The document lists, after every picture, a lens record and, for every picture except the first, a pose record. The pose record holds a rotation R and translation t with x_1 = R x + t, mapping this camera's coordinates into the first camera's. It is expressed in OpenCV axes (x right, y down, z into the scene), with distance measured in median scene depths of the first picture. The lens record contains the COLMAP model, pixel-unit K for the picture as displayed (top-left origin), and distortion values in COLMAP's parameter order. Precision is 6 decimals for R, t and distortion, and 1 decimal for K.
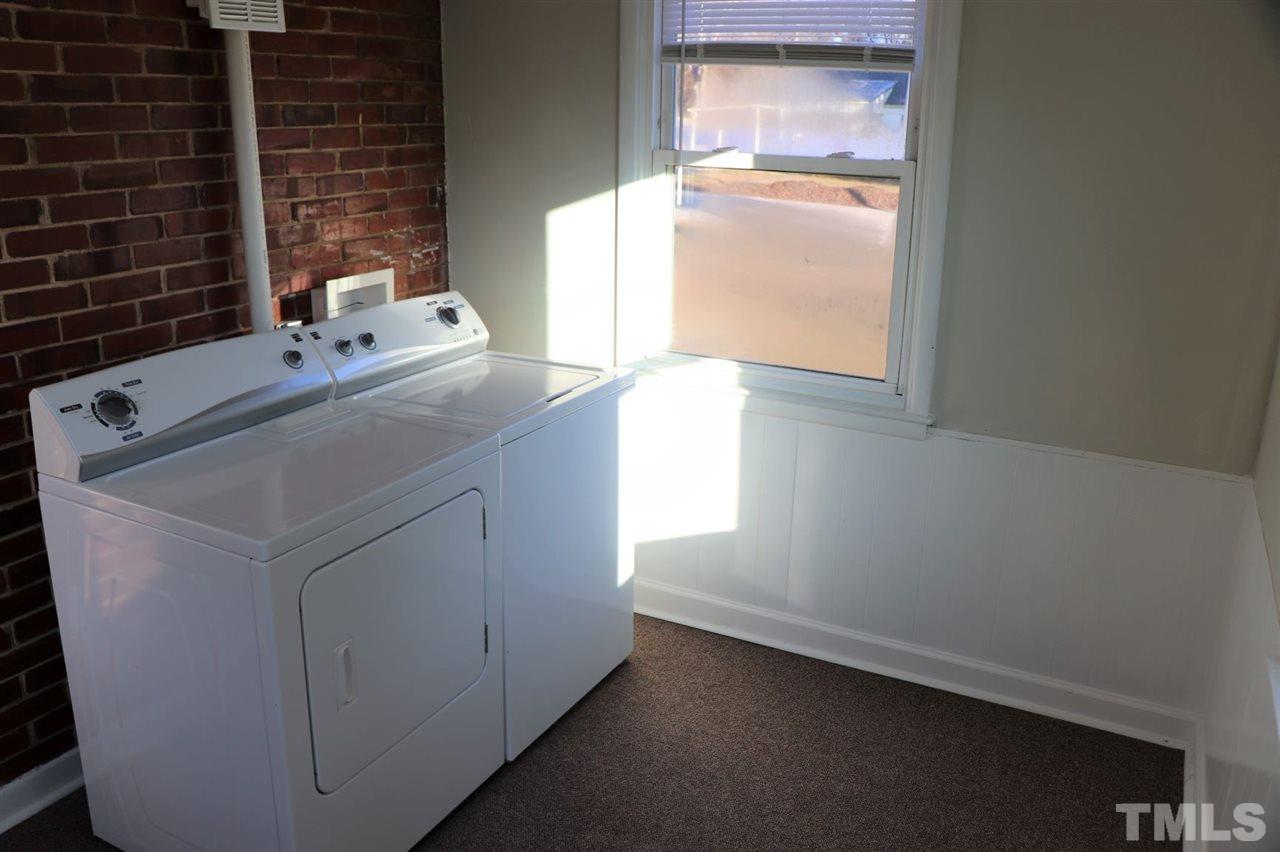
lens RADIAL K [[1038.2, 0, 621.0], [0, 1038.2, 426.7], [0, 0, 1]] dist [-0.184056, 0.152080]
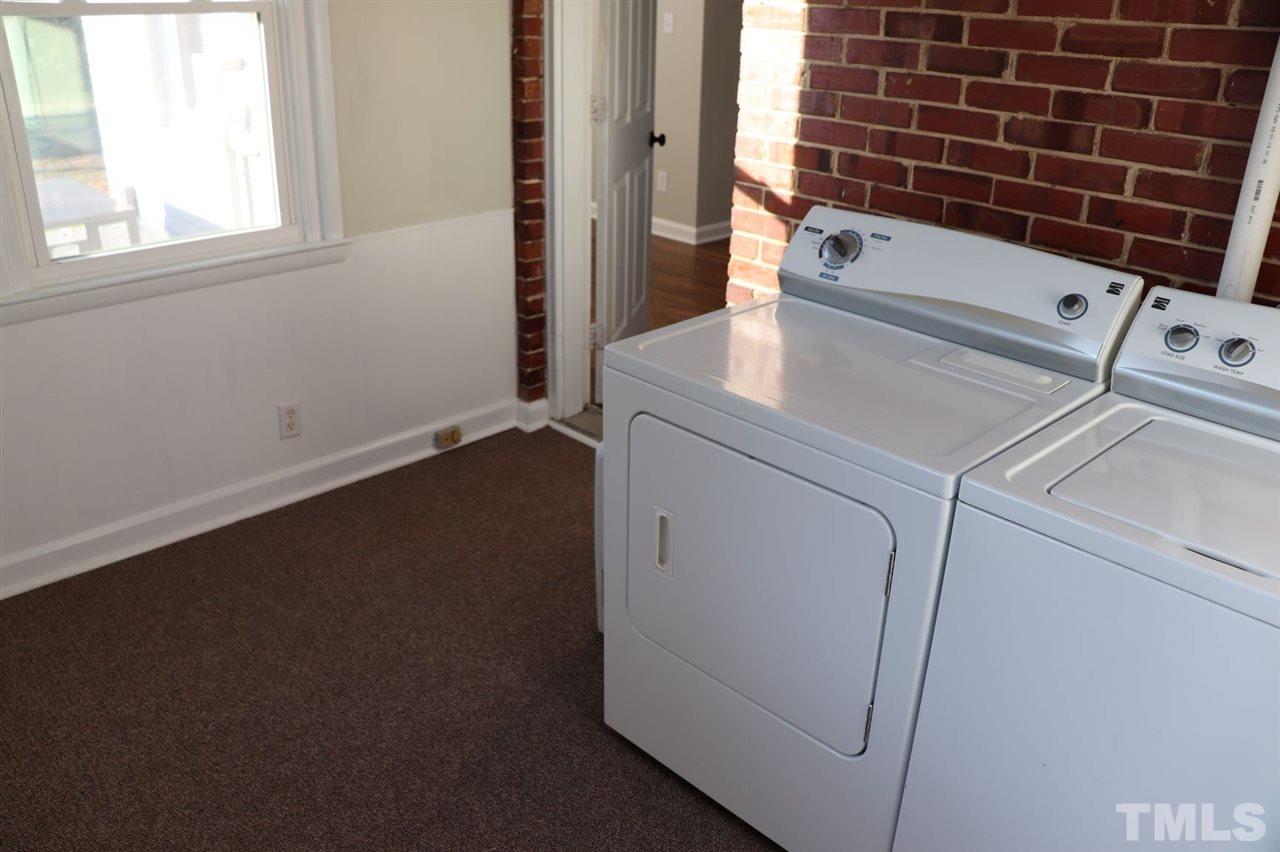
lens RADIAL K [[1038.2, 0, 621.0], [0, 1038.2, 426.7], [0, 0, 1]] dist [-0.184056, 0.152080]
pose [[-0.324027, 0.362936, -0.873661, 0.473721], [-0.295580, 0.838416, 0.457920, -0.241386], [0.898688, 0.406615, -0.164393, 0.908652]]
